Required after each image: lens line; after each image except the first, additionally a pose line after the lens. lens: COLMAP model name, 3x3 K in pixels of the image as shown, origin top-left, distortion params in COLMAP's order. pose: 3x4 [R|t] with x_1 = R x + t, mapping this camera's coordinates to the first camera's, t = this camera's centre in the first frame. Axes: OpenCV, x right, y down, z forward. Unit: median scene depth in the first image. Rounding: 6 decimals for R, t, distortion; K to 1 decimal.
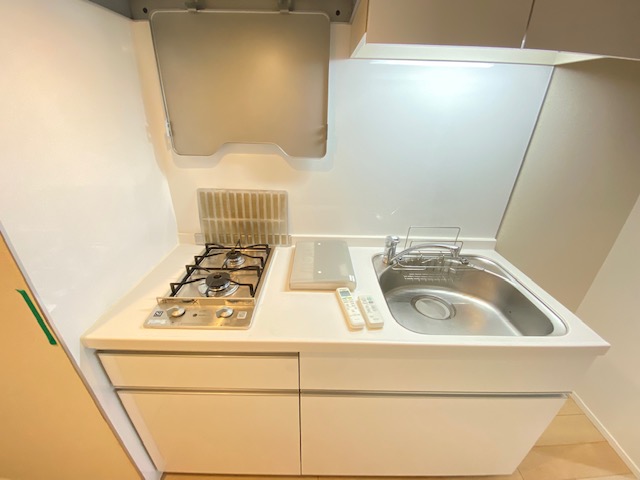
lens RADIAL K [[261.6, 0, 320.0], [0, 261.6, 240.0], [0, 0, 1]] dist [0.032593, -0.026736]
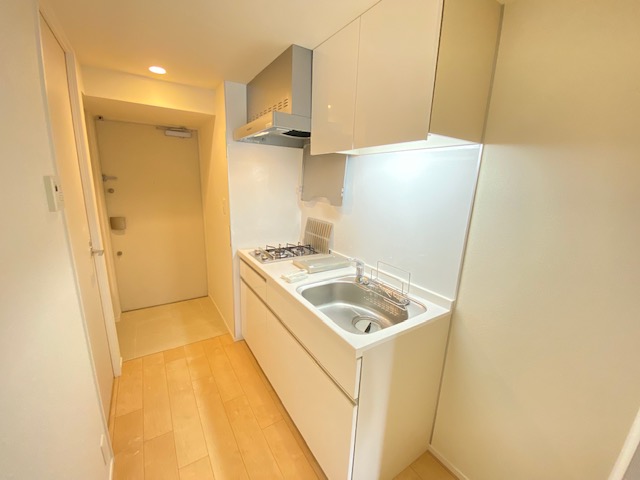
lens RADIAL K [[261.6, 0, 320.0], [0, 261.6, 240.0], [0, 0, 1]] dist [0.032593, -0.026736]
pose [[0.550646, 0.189315, -0.812987, 1.271289], [-0.389797, 0.919549, -0.049885, 0.034981], [0.738137, 0.344369, 0.580141, -0.047589]]
